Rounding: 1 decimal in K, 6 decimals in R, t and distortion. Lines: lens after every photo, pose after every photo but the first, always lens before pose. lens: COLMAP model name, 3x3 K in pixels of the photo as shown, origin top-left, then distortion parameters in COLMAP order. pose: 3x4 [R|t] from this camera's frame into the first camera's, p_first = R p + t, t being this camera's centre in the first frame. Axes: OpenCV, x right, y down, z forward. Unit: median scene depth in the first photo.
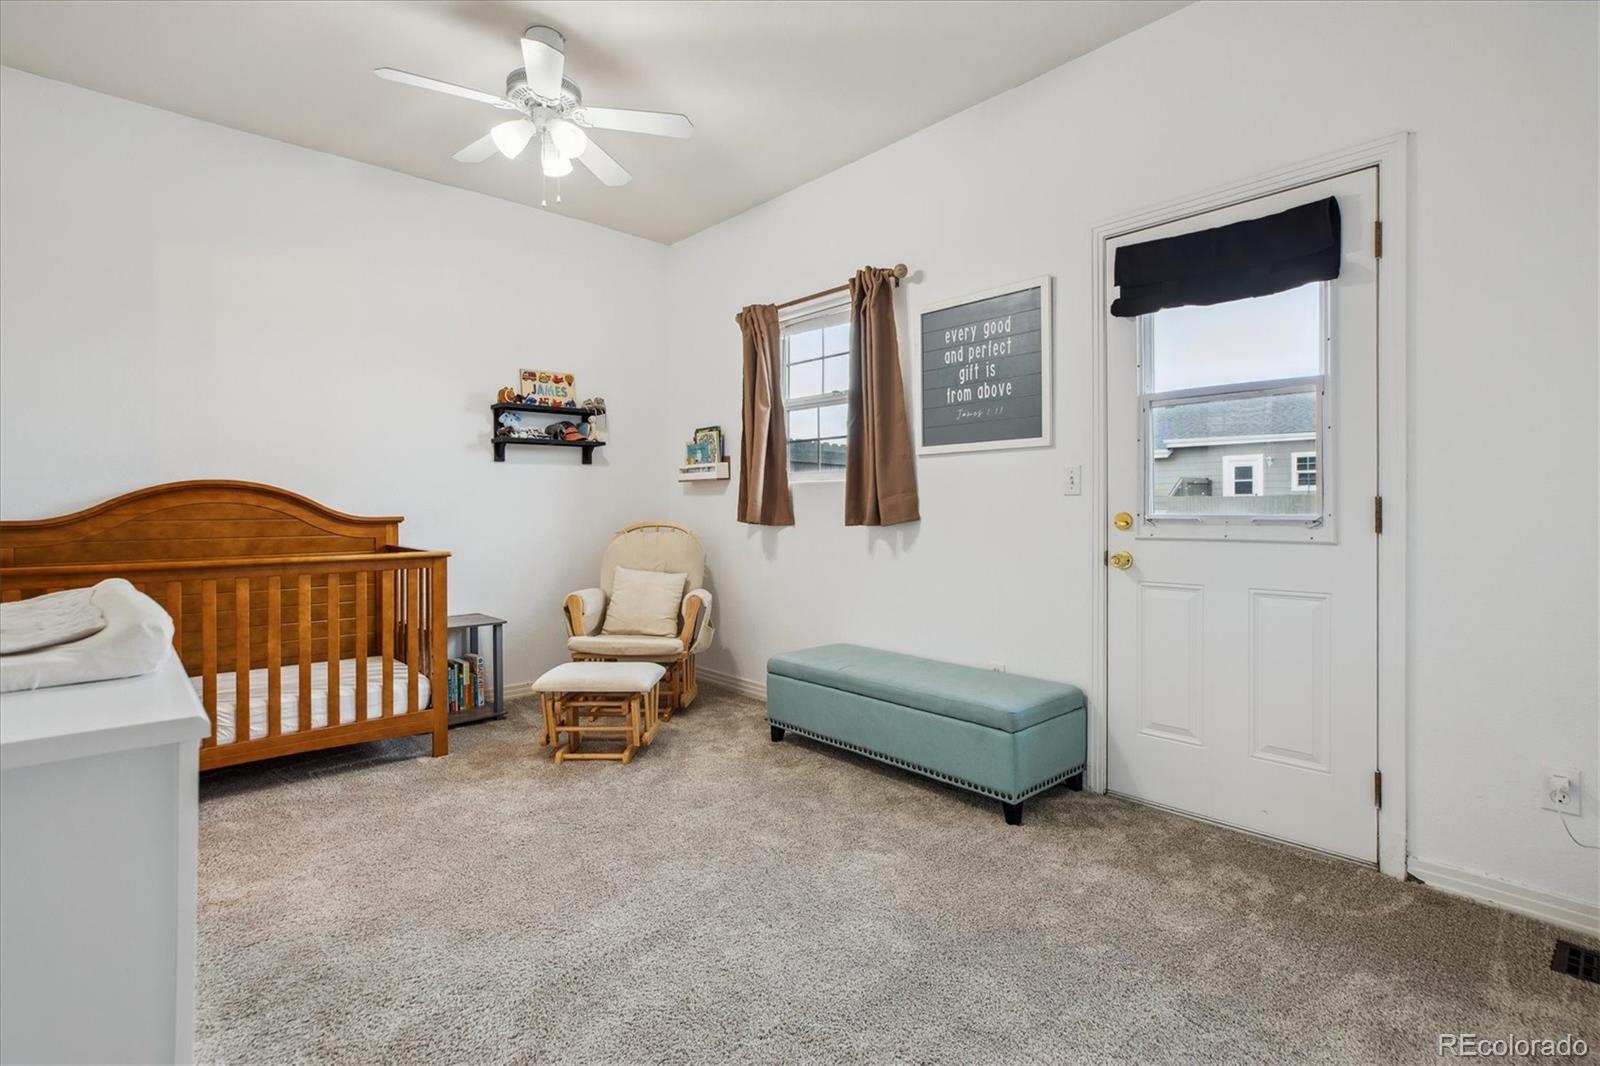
lens RADIAL K [[753.0, 0, 802.6], [0, 753.0, 518.9], [0, 0, 1]] dist [-0.030657, 0.011927]
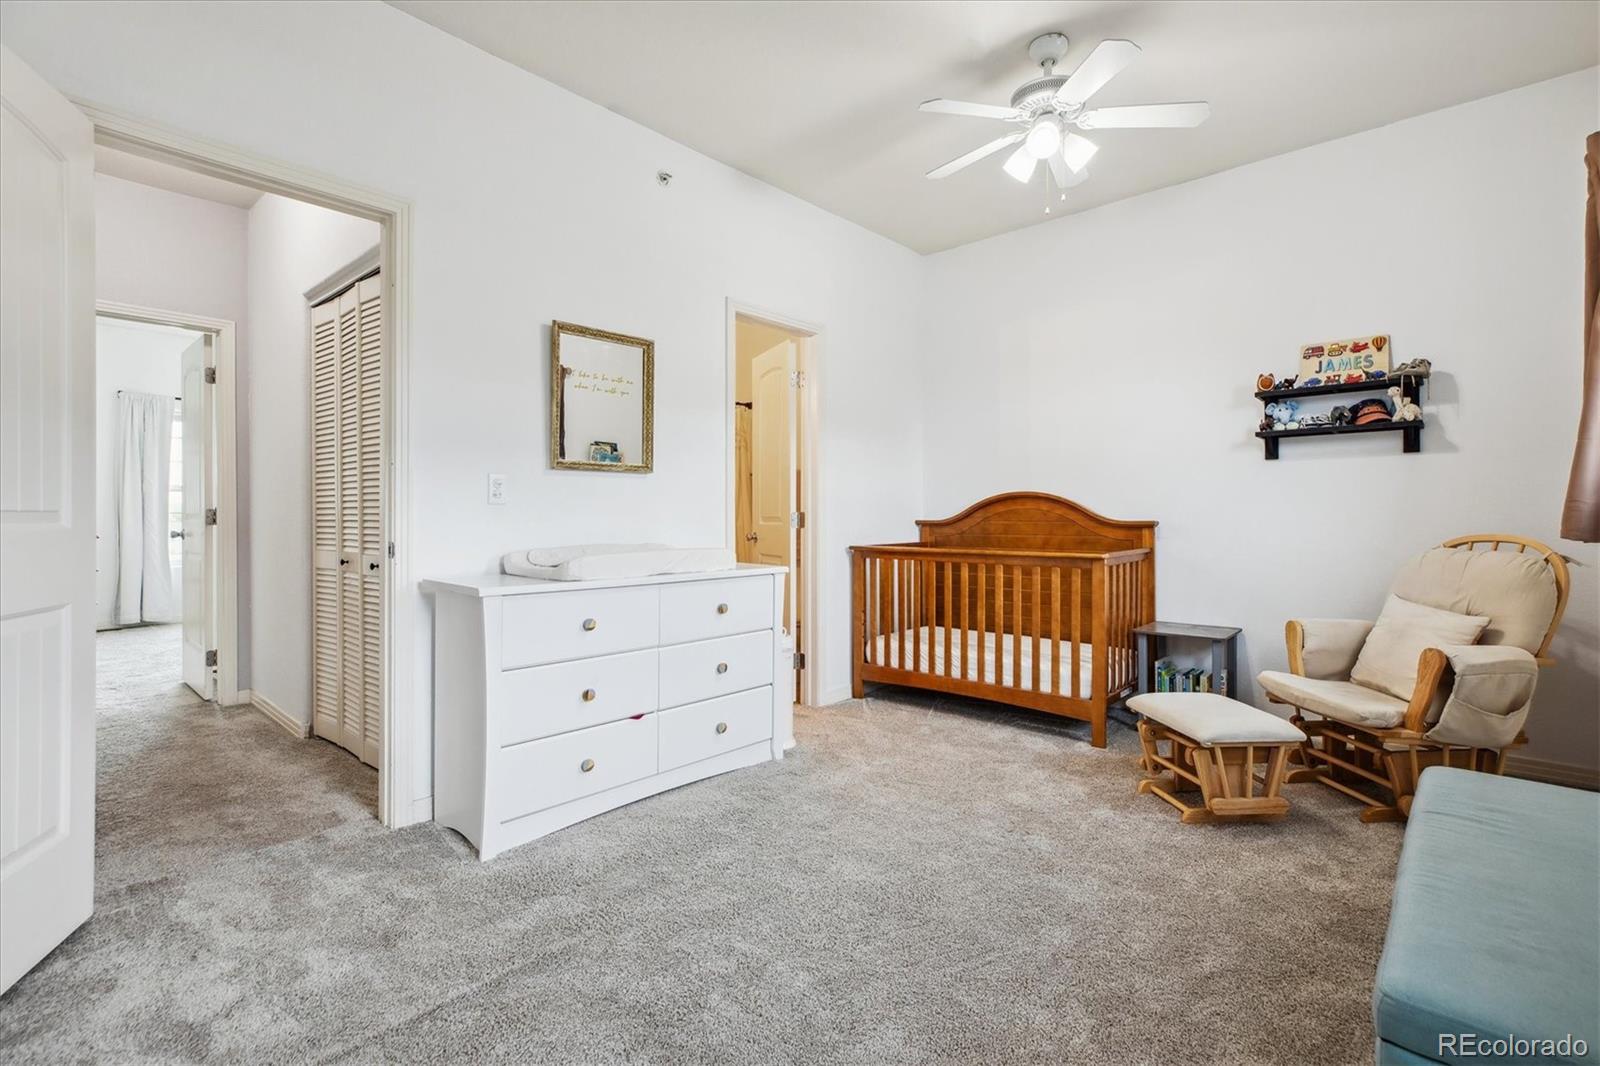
lens RADIAL K [[753.0, 0, 802.6], [0, 753.0, 518.9], [0, 0, 1]] dist [-0.030657, 0.011927]
pose [[0.073854, 0.008418, -0.997234, 0.503645], [-0.016042, 0.999845, 0.007252, -0.006080], [0.997140, 0.015462, 0.073977, 0.472973]]
